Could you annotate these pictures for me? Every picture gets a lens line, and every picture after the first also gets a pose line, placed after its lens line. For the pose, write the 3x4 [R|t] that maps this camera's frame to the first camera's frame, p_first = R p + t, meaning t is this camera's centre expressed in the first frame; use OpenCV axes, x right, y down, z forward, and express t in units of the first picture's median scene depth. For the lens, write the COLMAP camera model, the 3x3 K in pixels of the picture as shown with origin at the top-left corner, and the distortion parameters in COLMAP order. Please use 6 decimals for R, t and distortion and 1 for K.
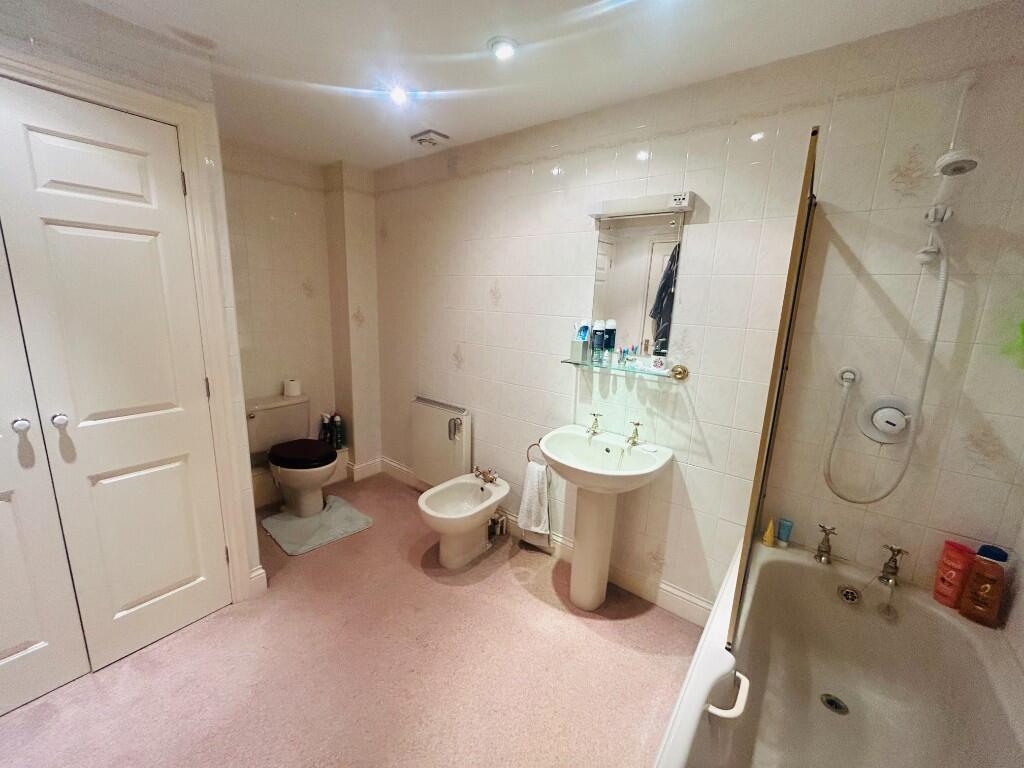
lens RADIAL K [[416.4, 0, 513.6], [0, 416.4, 383.8], [0, 0, 1]] dist [0.003934, 0.001453]
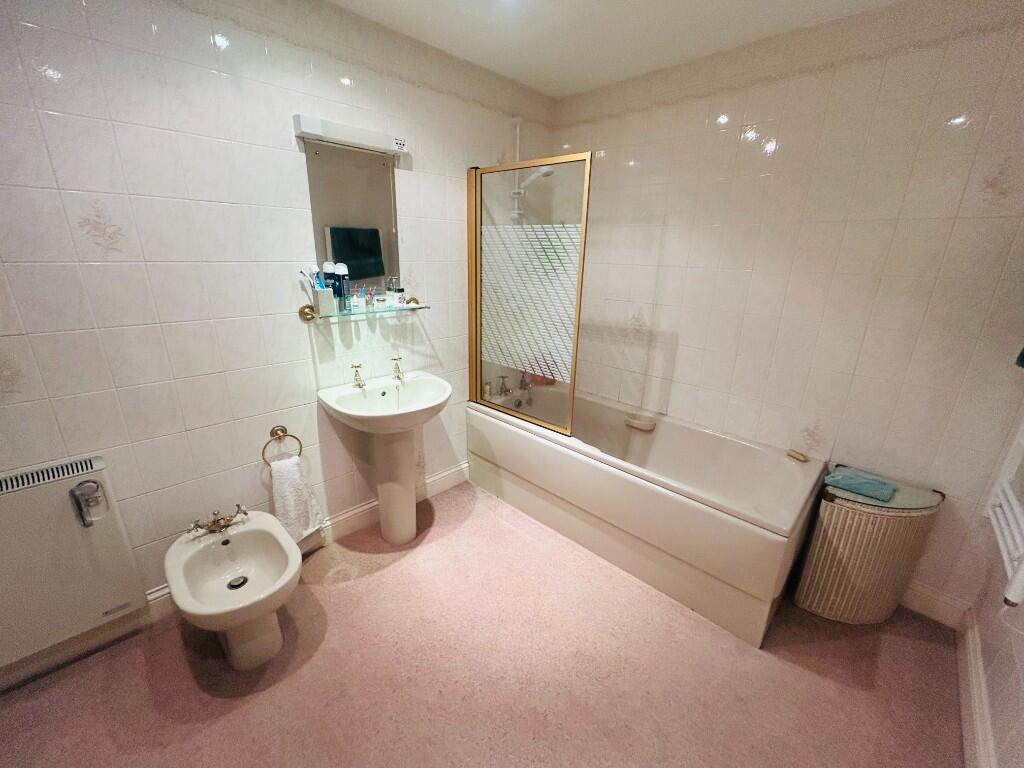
lens RADIAL K [[416.4, 0, 512.6], [0, 416.4, 382.9], [0, 0, 1]] dist [0.003934, 0.001453]
pose [[0.123248, -0.335546, 0.933927, -0.674735], [0.186716, 0.932135, 0.310262, -0.121636], [-0.974652, 0.136140, 0.177535, 0.509904]]
